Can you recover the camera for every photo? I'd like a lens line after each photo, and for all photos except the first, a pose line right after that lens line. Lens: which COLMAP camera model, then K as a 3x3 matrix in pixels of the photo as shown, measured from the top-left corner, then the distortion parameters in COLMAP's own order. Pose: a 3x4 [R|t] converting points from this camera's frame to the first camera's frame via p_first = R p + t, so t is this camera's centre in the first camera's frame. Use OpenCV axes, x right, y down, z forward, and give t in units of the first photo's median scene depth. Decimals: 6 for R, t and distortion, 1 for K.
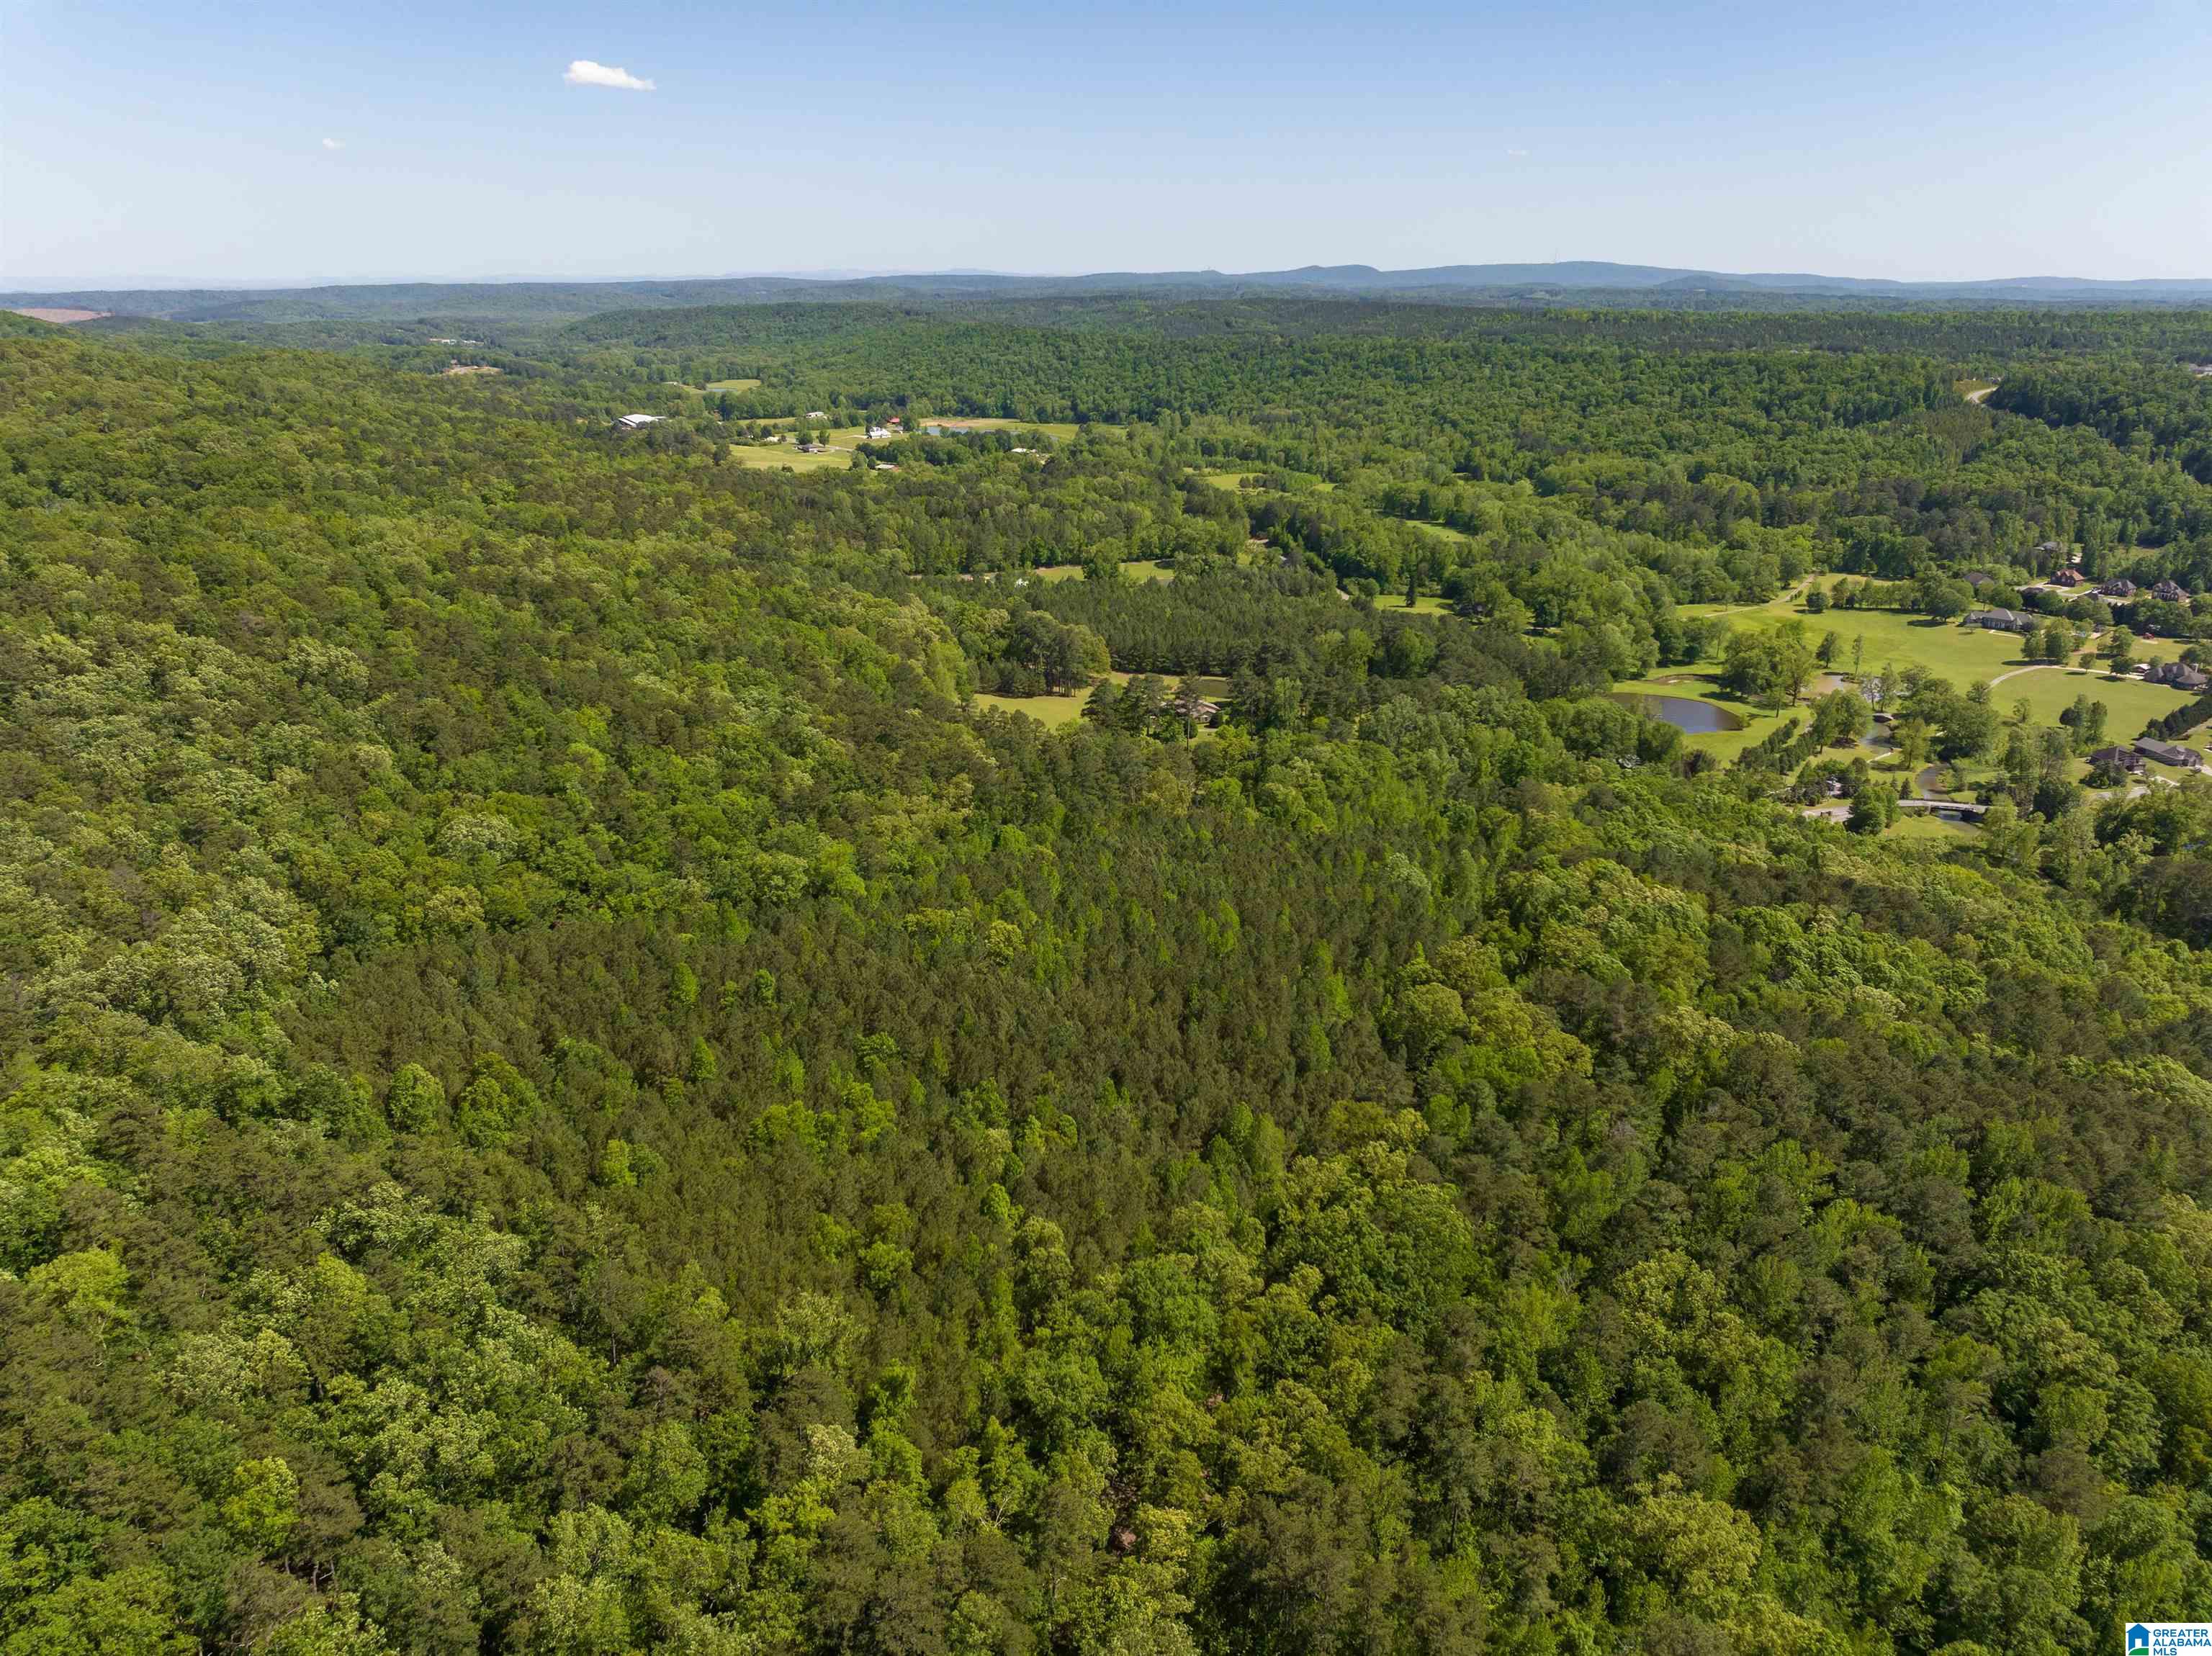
lens RADIAL K [[1587.6, 0, 1095.1], [0, 1587.6, 828.8], [0, 0, 1]] dist [-0.051575, 0.026827]
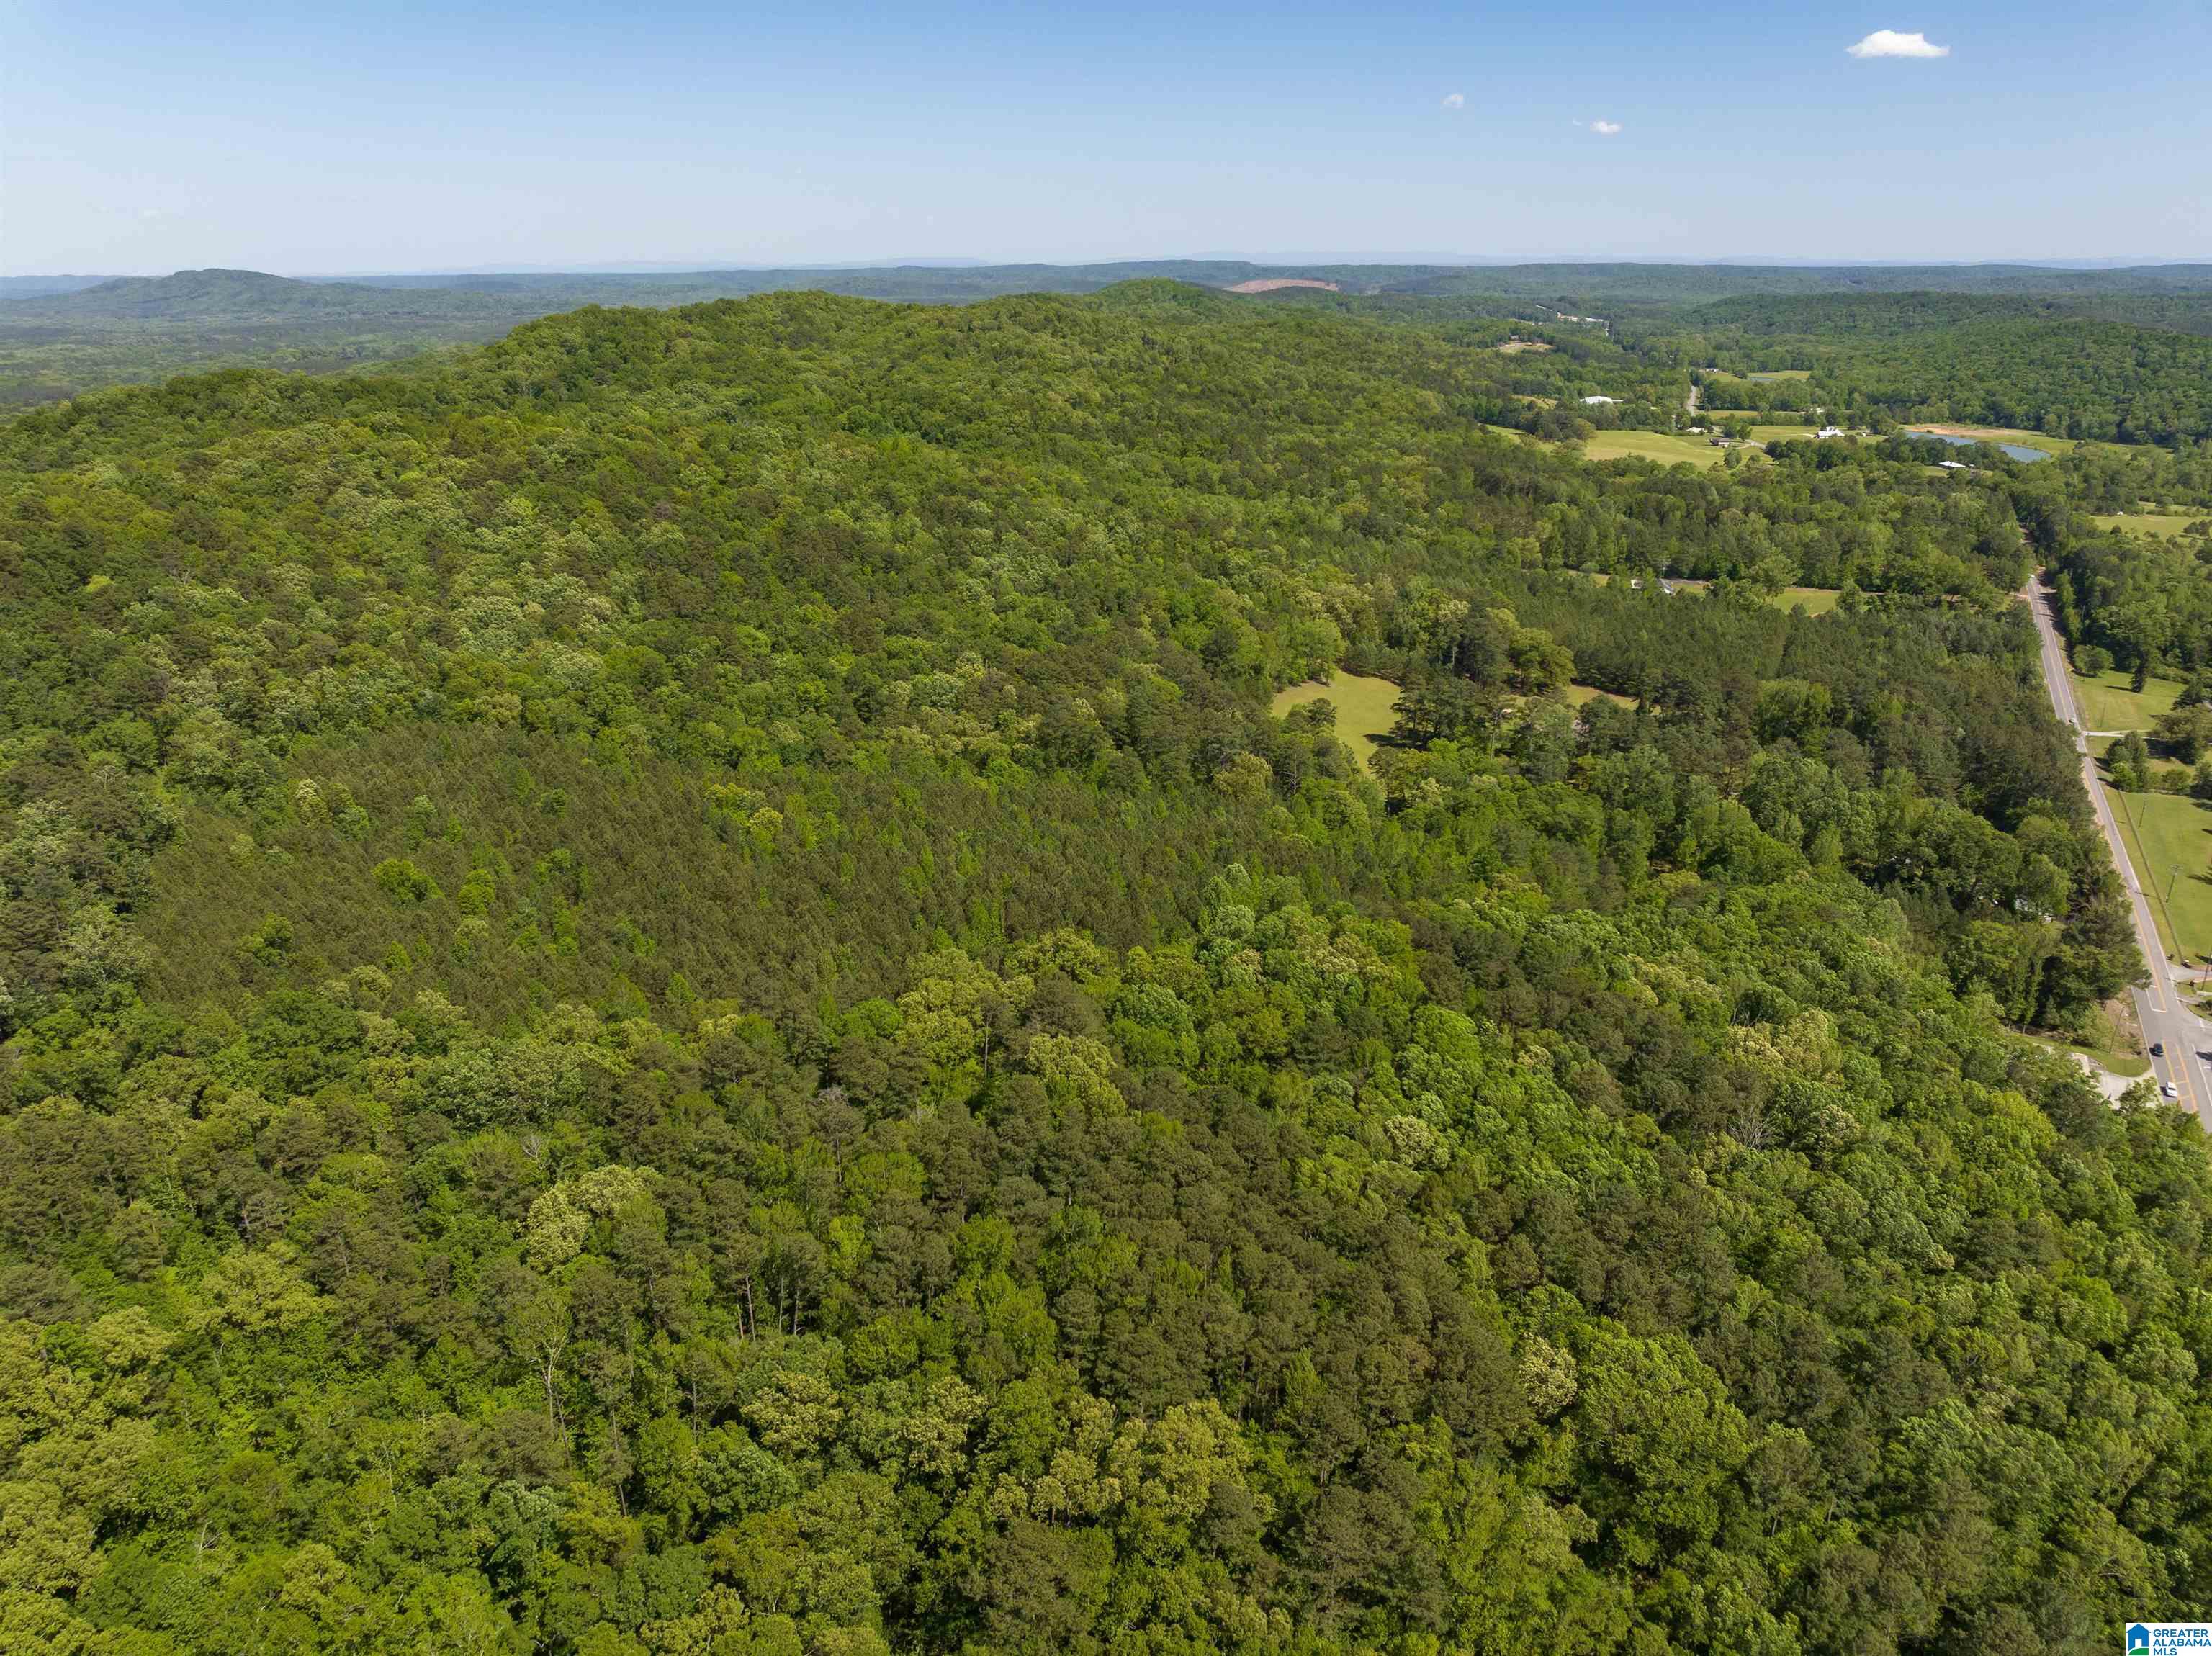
lens RADIAL K [[1587.6, 0, 1095.1], [0, 1587.6, 828.8], [0, 0, 1]] dist [-0.051575, 0.026827]
pose [[0.731887, 0.228775, -0.641875, 0.163314], [-0.220896, 0.970746, 0.094117, -0.014555], [0.644628, 0.072905, 0.761012, 0.034497]]
